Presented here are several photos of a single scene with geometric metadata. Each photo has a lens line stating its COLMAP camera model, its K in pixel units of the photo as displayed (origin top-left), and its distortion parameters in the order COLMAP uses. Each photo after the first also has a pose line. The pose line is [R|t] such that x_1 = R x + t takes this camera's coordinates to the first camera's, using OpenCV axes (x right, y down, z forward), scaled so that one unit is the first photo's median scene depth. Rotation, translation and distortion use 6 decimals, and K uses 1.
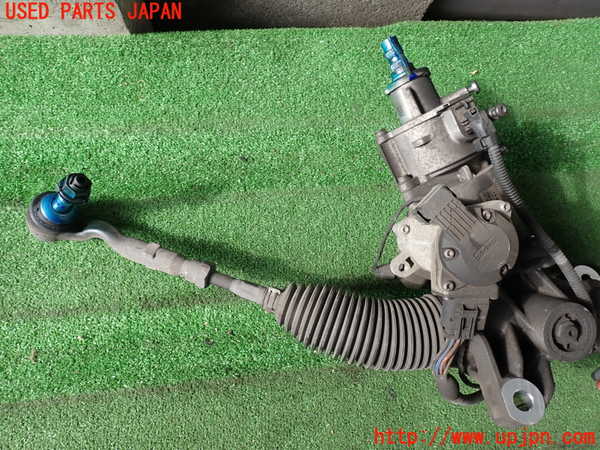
lens RADIAL K [[439.1, 0, 300.0], [0, 439.1, 225.0], [0, 0, 1]] dist [0.014930, 0.001309]
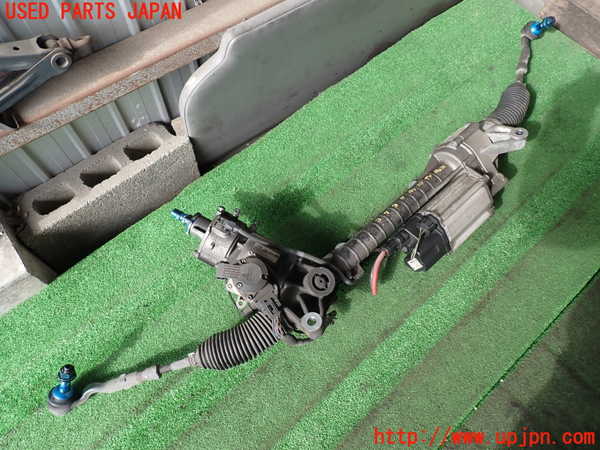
lens RADIAL K [[432.3, 0, 300.0], [0, 432.3, 225.0], [0, 0, 1]] dist [-0.001890, -0.003662]
pose [[0.807410, -0.557627, 0.192721, 0.241240], [0.585798, 0.796571, -0.149383, 0.233263], [-0.070216, 0.233509, 0.969816, -0.852440]]
